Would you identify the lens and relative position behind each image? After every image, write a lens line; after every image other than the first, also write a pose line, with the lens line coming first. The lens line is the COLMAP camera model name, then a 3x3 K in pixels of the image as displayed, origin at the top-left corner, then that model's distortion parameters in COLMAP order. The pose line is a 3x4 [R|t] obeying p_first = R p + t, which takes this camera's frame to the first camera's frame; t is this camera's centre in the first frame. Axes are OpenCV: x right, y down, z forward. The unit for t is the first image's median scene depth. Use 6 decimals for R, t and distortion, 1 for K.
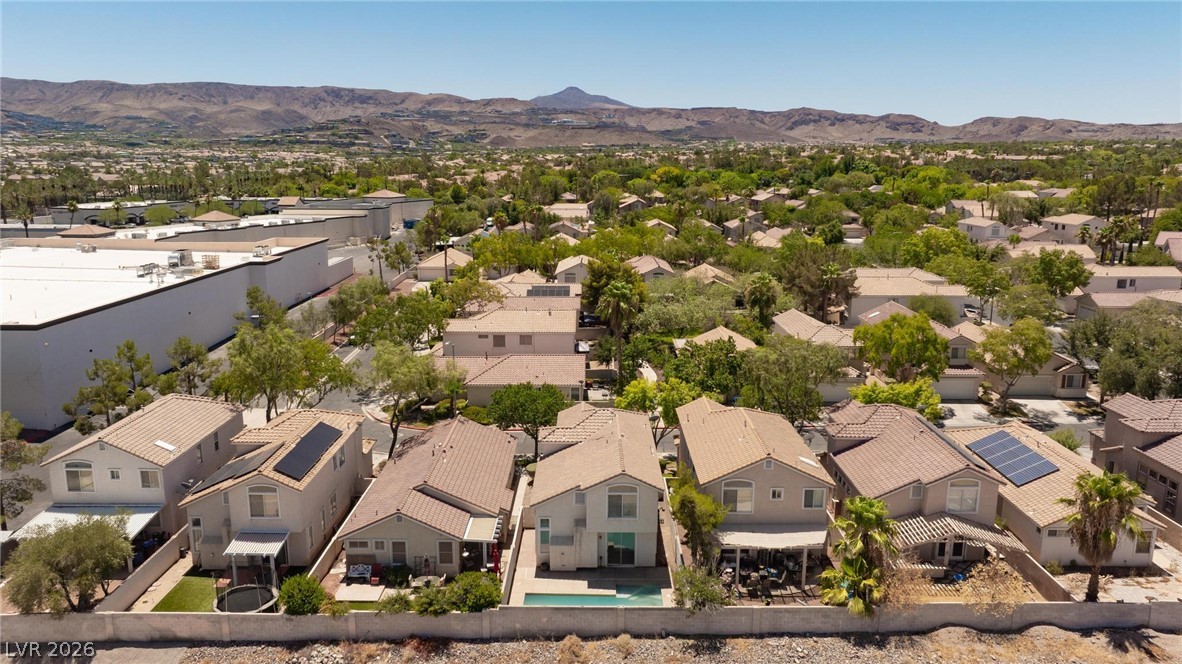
lens RADIAL K [[831.0, 0, 599.2], [0, 831.0, 327.7], [0, 0, 1]] dist [-0.023302, 0.007892]
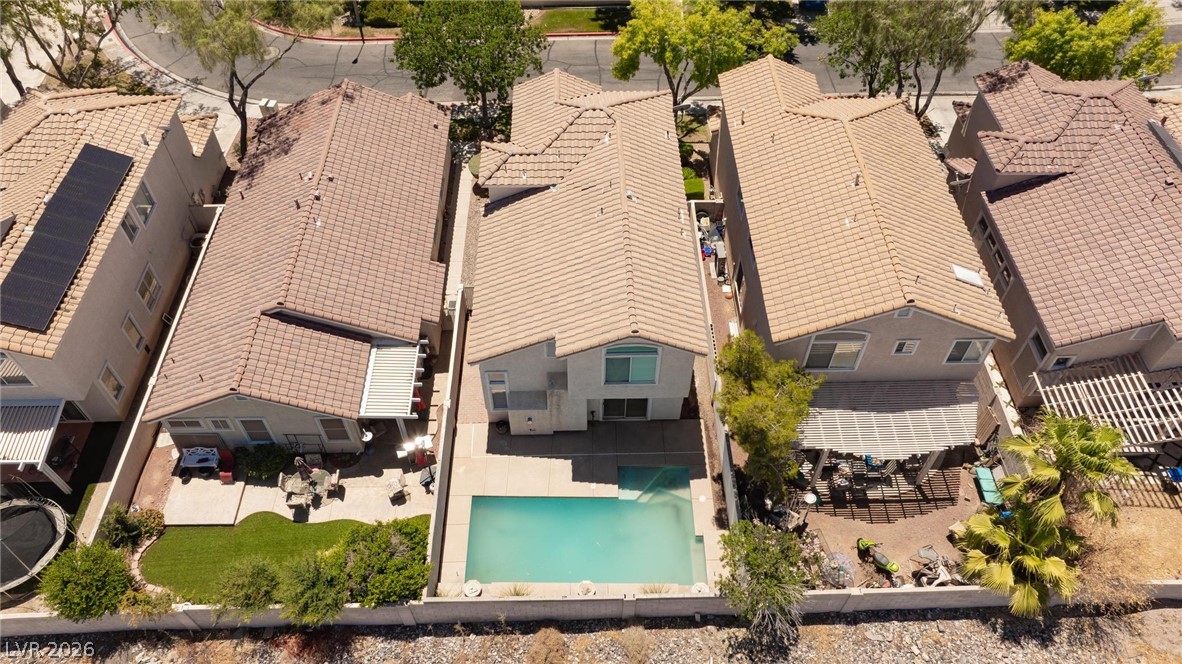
lens RADIAL K [[831.0, 0, 599.2], [0, 831.0, 327.7], [0, 0, 1]] dist [-0.023302, 0.007892]
pose [[0.999796, -0.013895, 0.014647, -0.001347], [0.001717, 0.781374, 0.624060, -0.159188], [-0.020116, -0.623908, 0.781239, 0.566987]]
